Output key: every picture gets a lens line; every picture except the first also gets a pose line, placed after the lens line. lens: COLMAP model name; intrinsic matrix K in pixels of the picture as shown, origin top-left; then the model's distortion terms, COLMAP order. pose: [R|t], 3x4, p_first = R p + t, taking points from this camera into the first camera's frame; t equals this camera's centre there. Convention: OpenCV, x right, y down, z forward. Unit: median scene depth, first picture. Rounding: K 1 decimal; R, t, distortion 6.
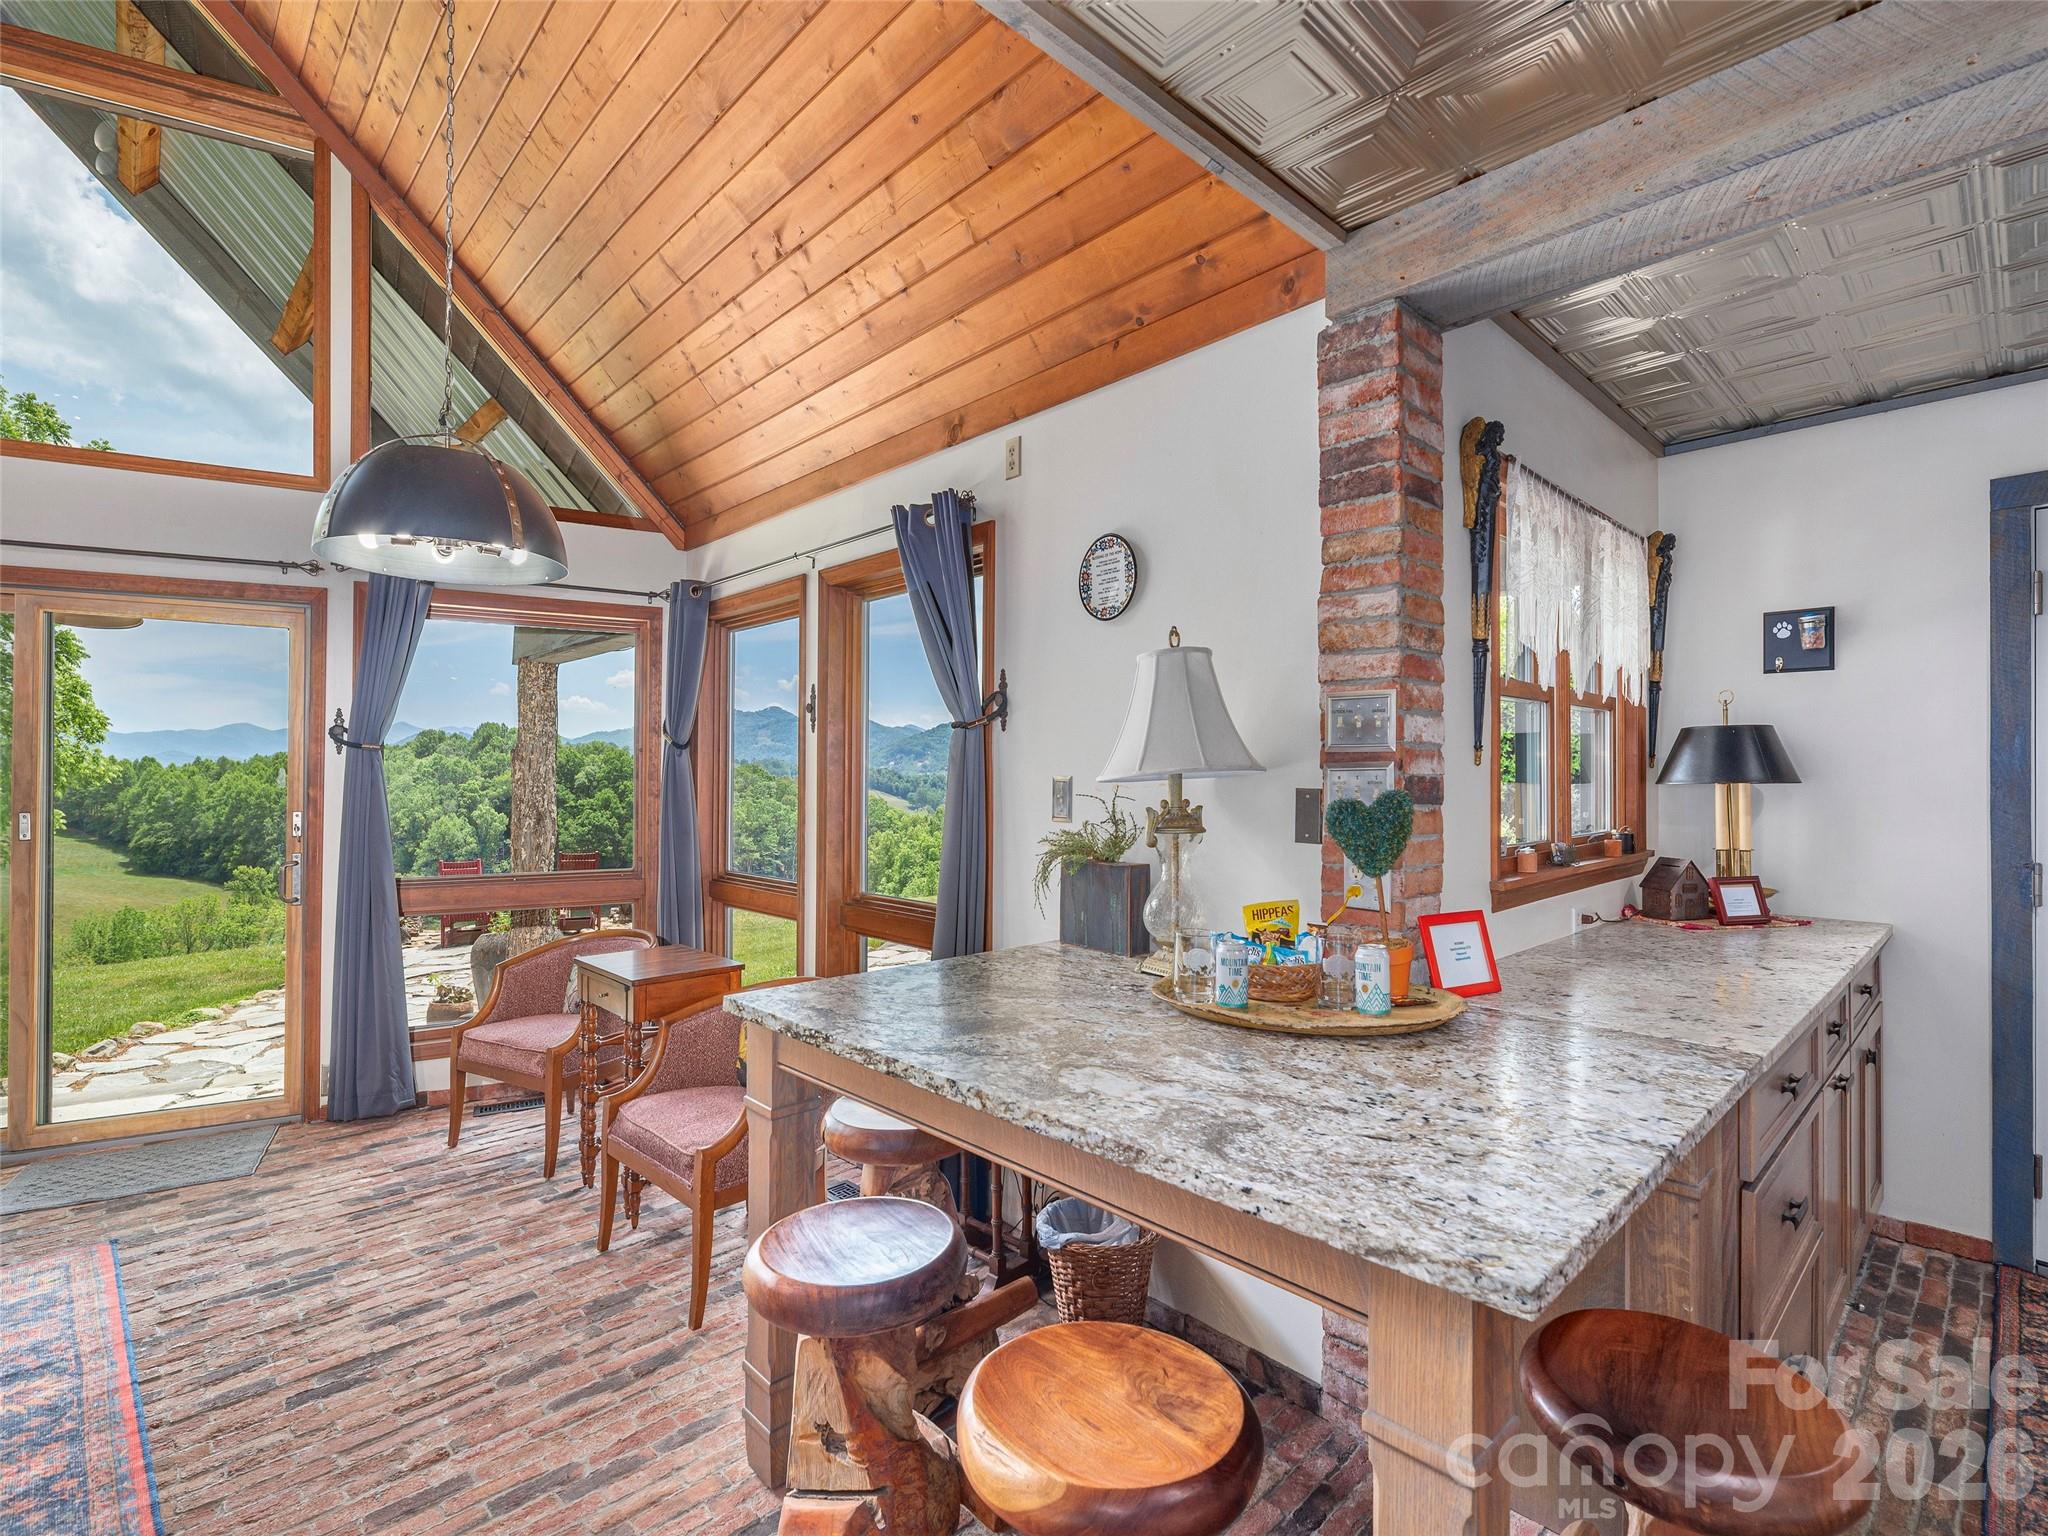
lens RADIAL K [[955.5, 0, 1030.0], [0, 955.5, 774.2], [0, 0, 1]] dist [-0.002283, -0.001422]
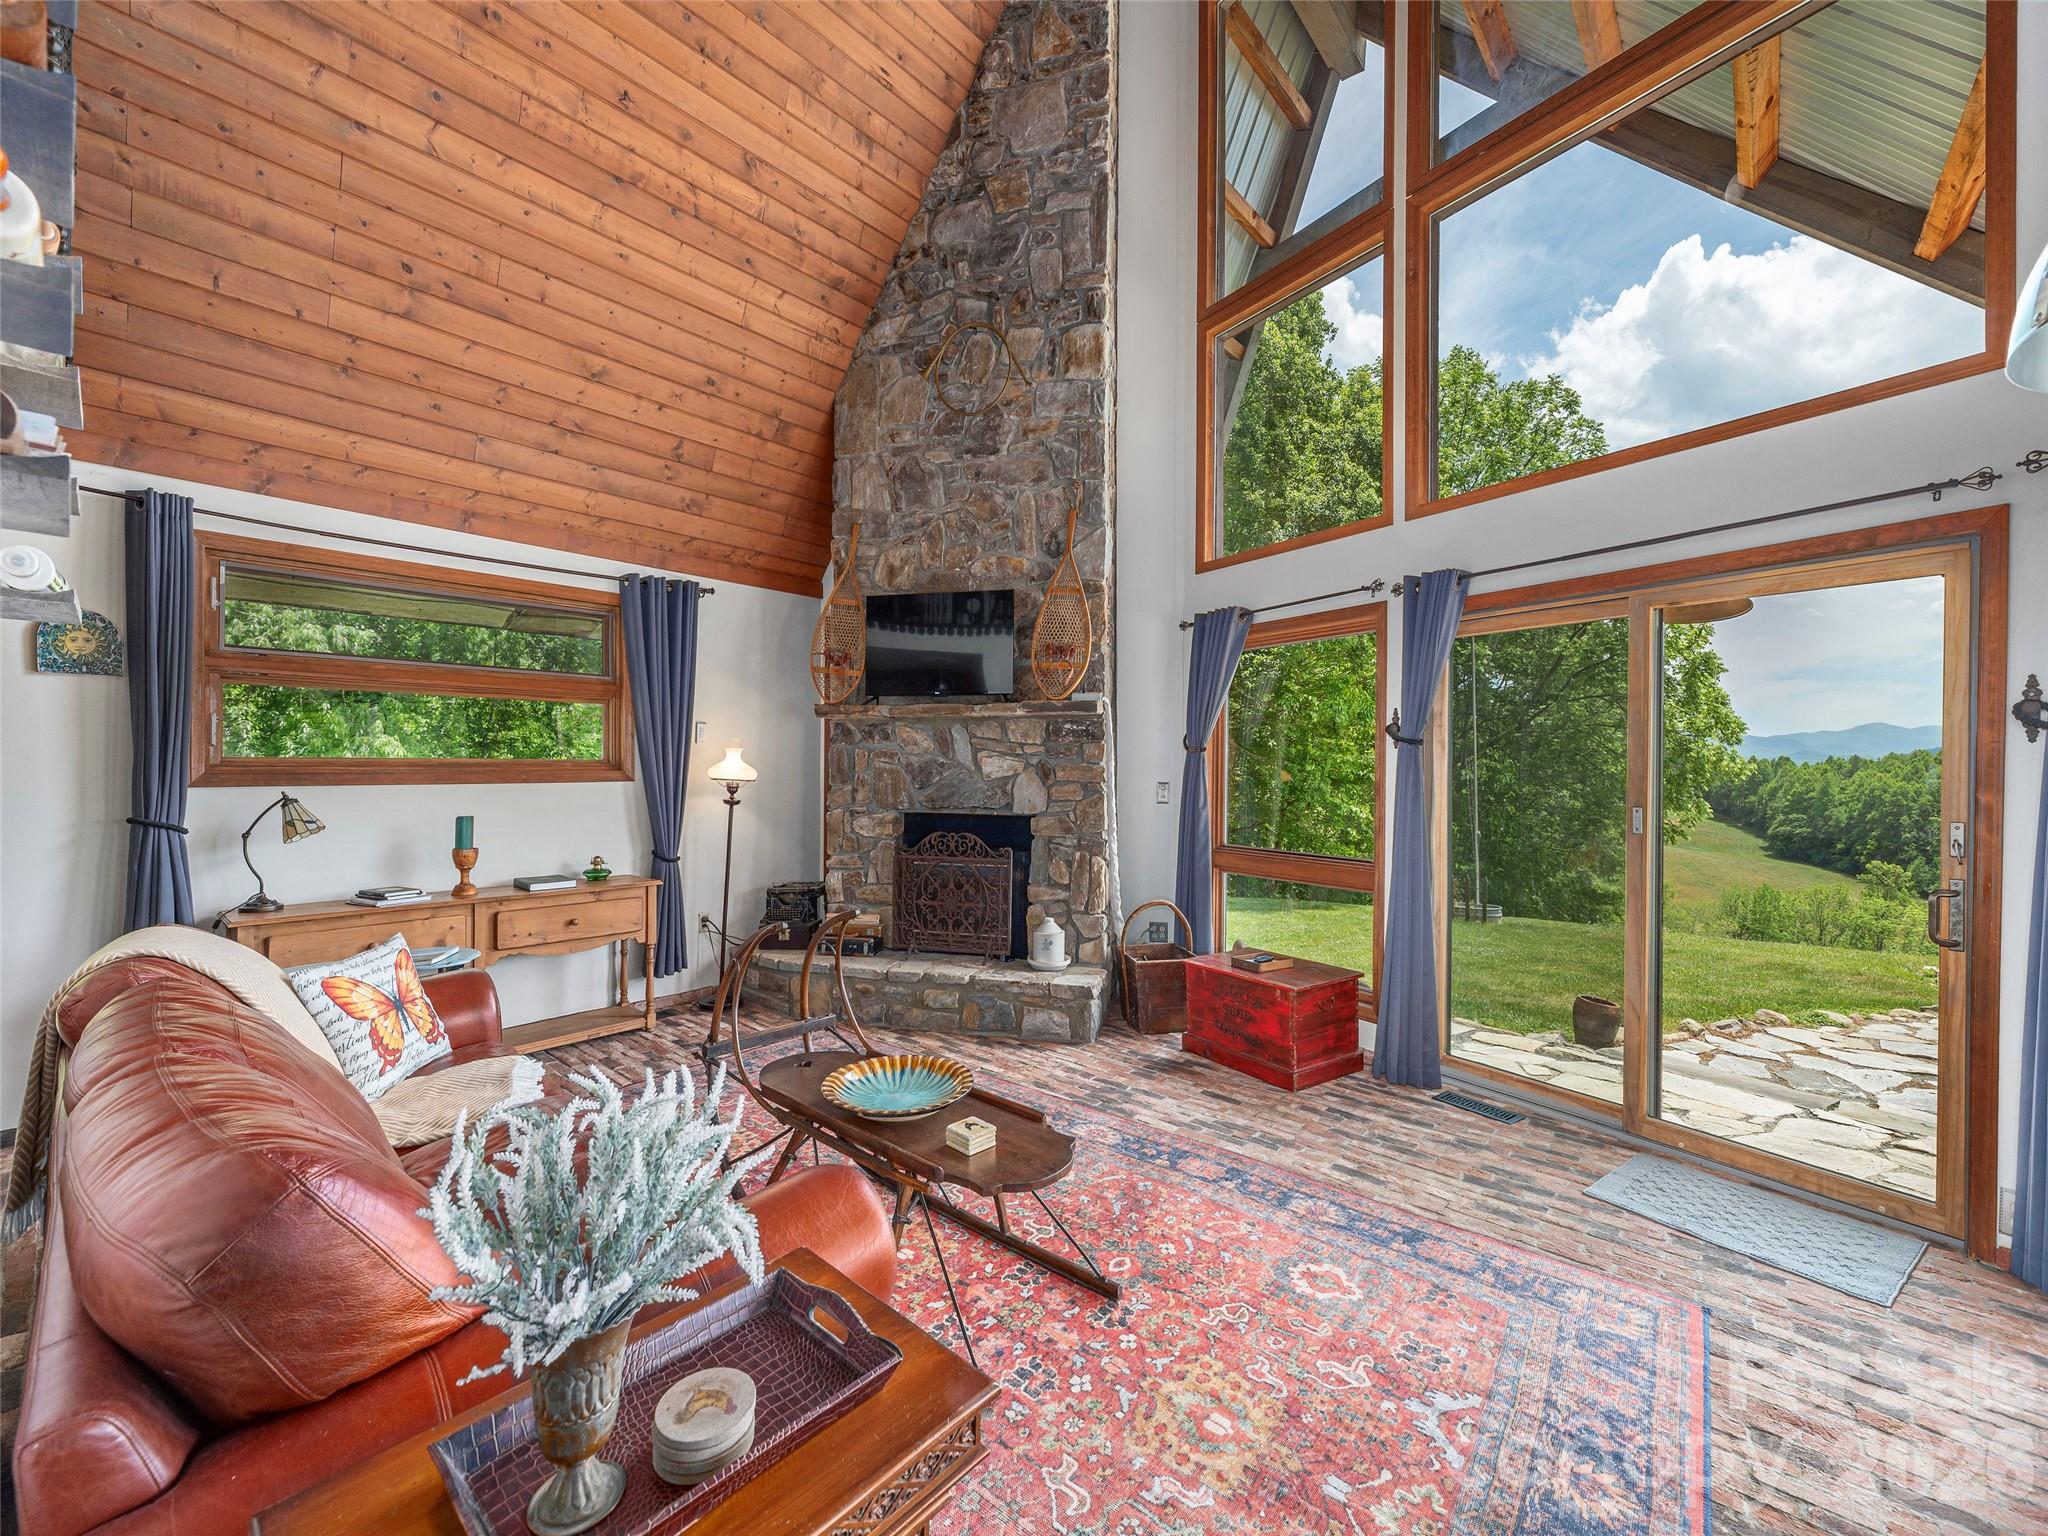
lens RADIAL K [[830.4, 0, 1010.9], [0, 830.4, 763.3], [0, 0, 1]] dist [-0.003790, 0.001093]
pose [[0.072762, -0.004977, -0.997337, -0.189023], [-0.004708, 0.999975, -0.005333, 0.001061], [0.997338, 0.005083, 0.072737, 0.231022]]
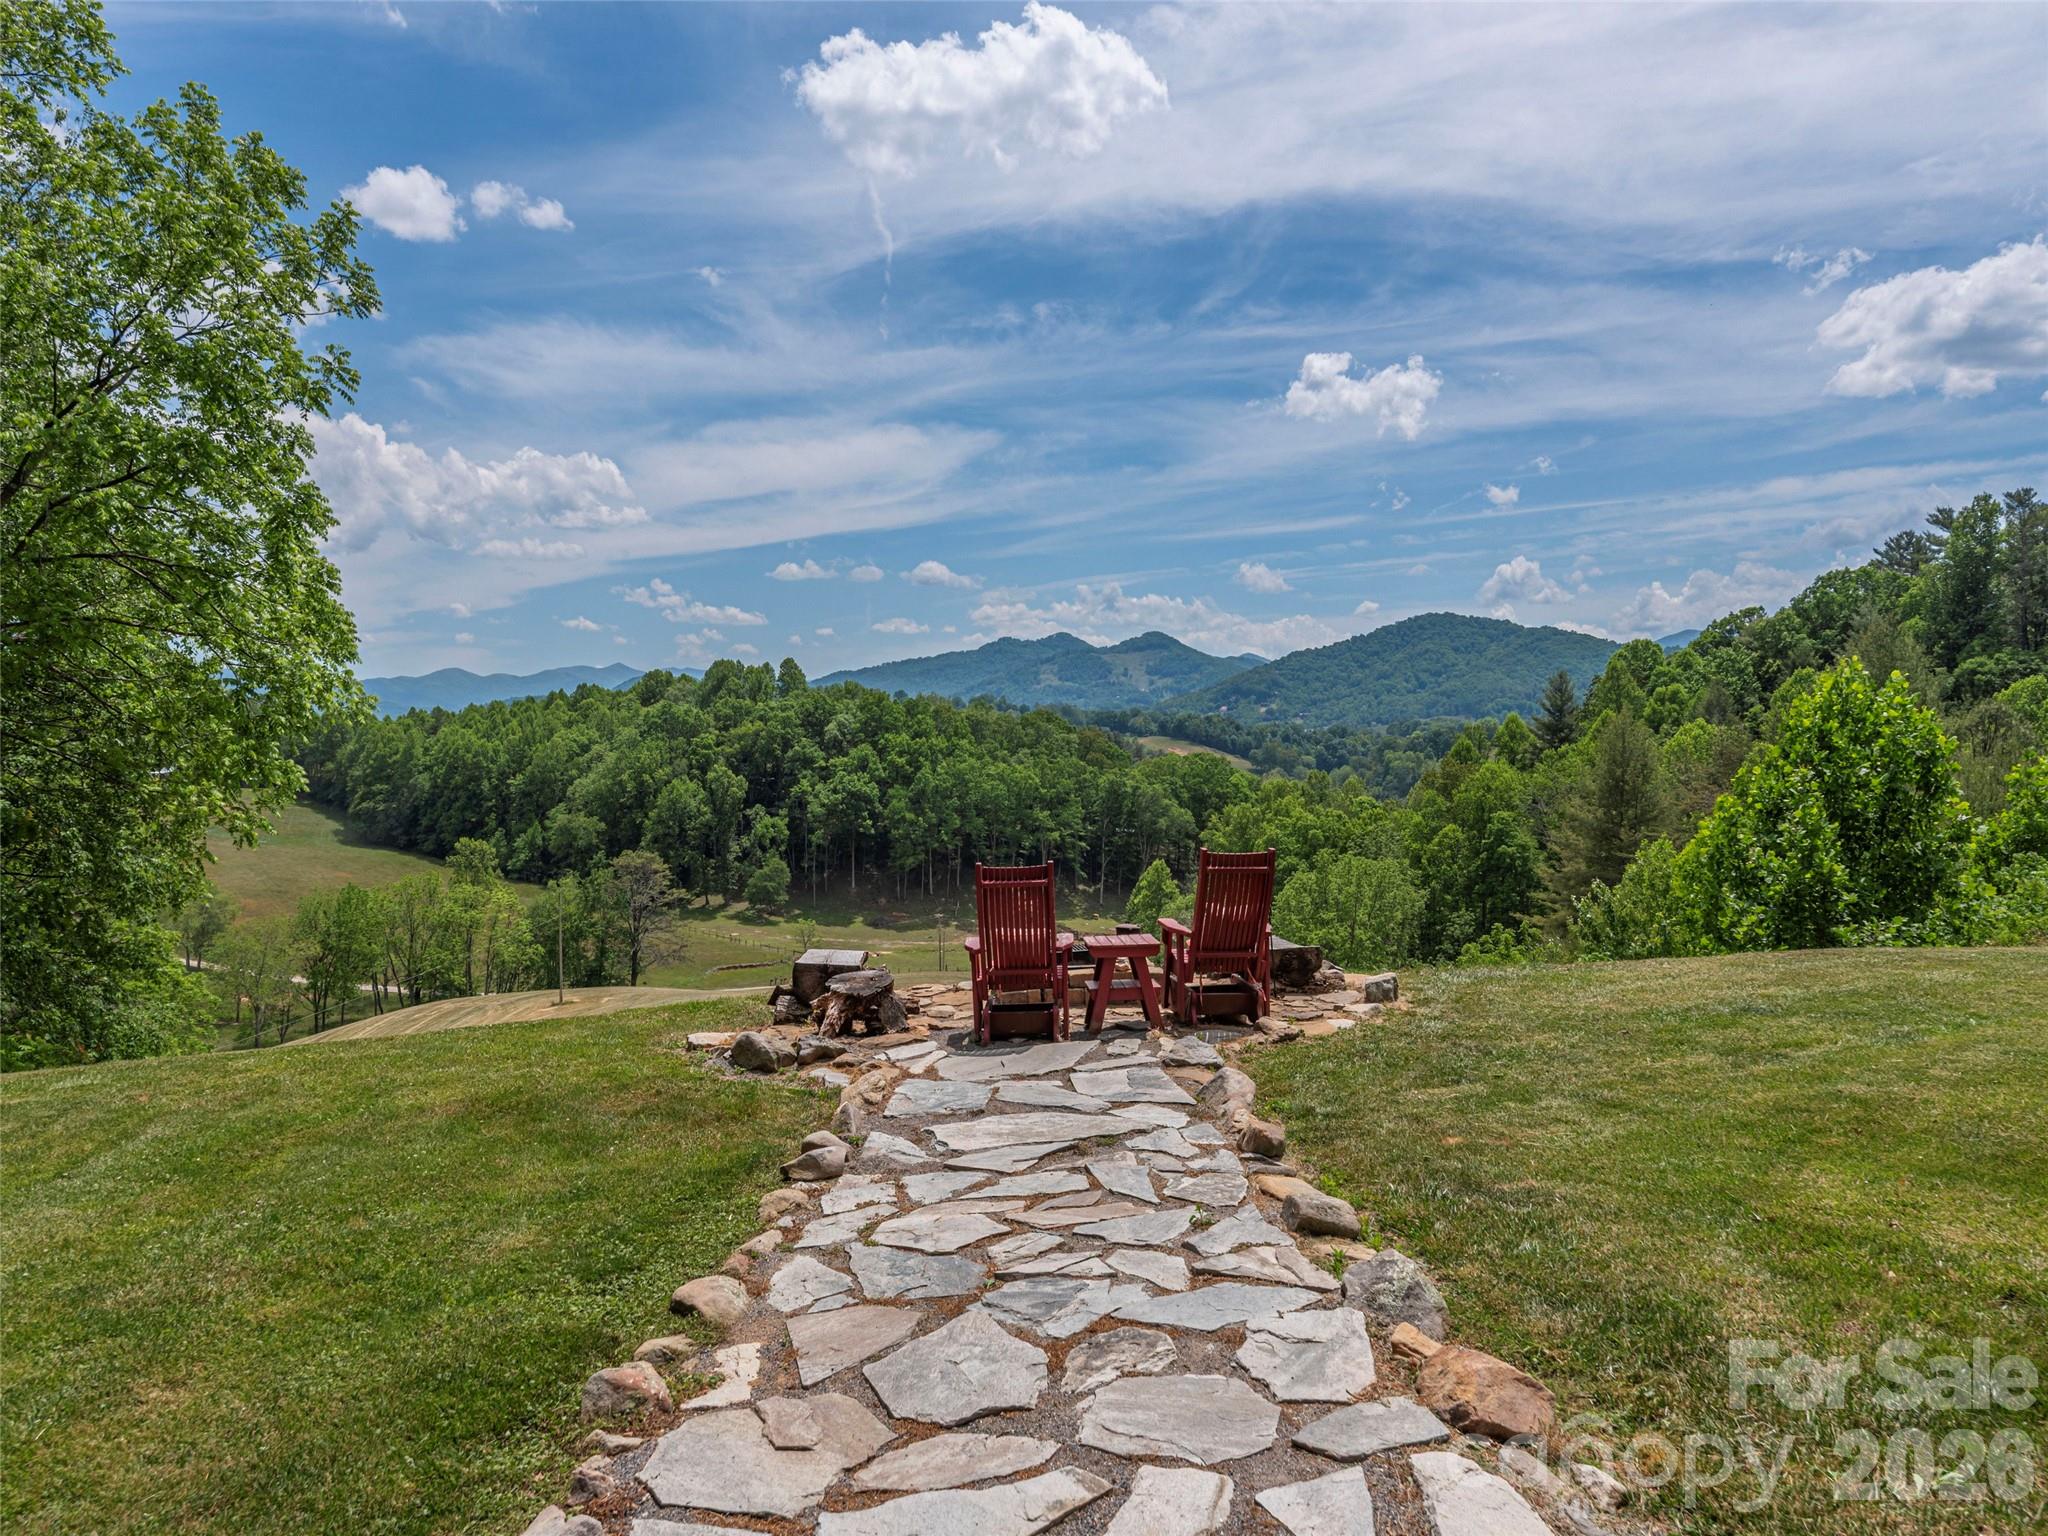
lens RADIAL K [[1338.8, 0, 1014.5], [0, 1338.8, 765.5], [0, 0, 1]] dist [0.018159, -0.011876]
pose [[0.956870, 0.002797, -0.290502, -1.332149], [0.006194, 0.999530, 0.030024, 0.067736], [0.290449, -0.030529, 0.956403, 1.196999]]
